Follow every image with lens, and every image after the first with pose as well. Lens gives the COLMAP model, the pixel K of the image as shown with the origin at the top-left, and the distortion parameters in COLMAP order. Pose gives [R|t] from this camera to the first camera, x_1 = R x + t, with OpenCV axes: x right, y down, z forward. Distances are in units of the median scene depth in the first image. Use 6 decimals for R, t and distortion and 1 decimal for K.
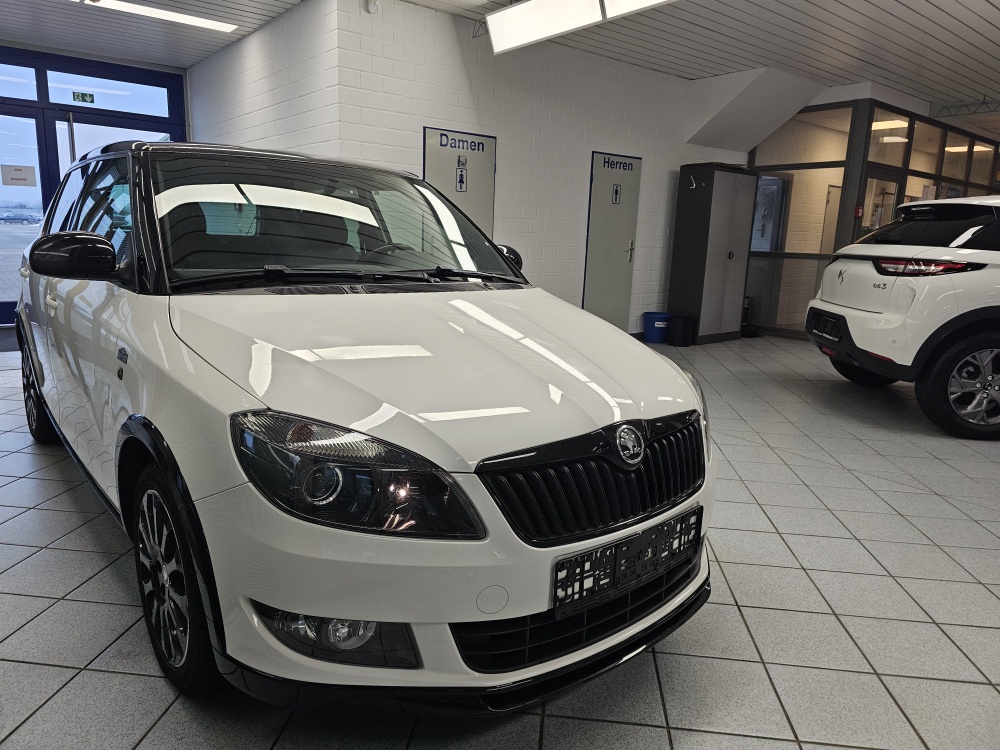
lens RADIAL K [[671.4, 0, 498.9], [0, 671.4, 361.9], [0, 0, 1]] dist [0.078119, -0.062946]
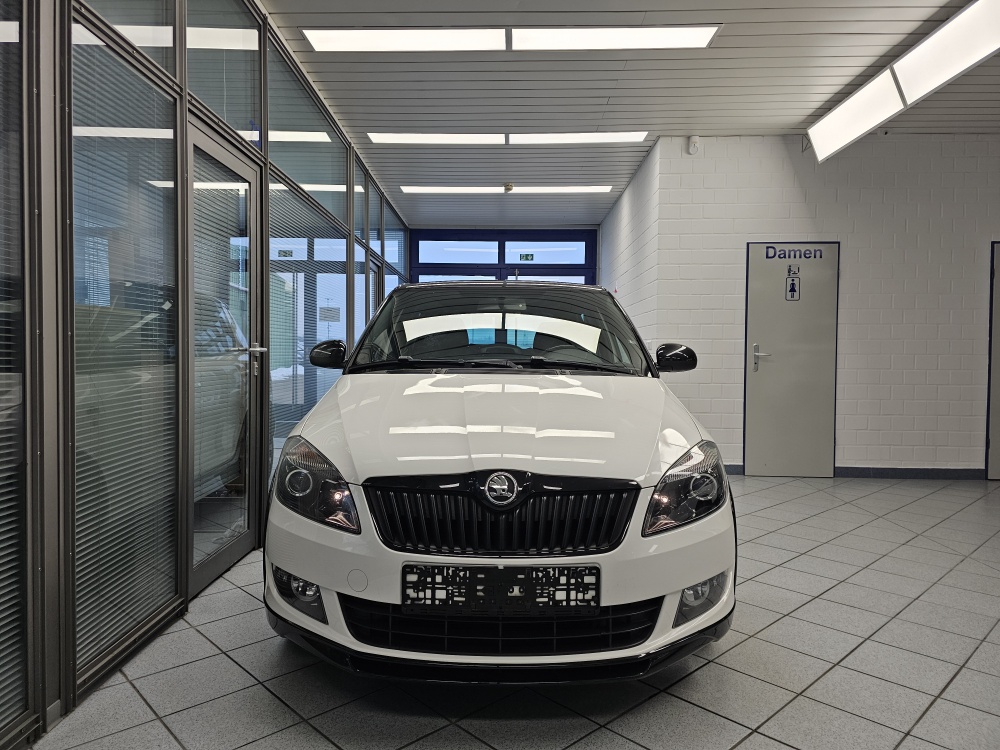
lens RADIAL K [[671.4, 0, 498.9], [0, 671.4, 361.9], [0, 0, 1]] dist [0.078119, -0.062946]
pose [[0.760529, -0.016524, -0.649094, 0.286755], [-0.103542, 0.983797, -0.146363, 0.022772], [0.640995, 0.178522, 0.746495, 0.021305]]
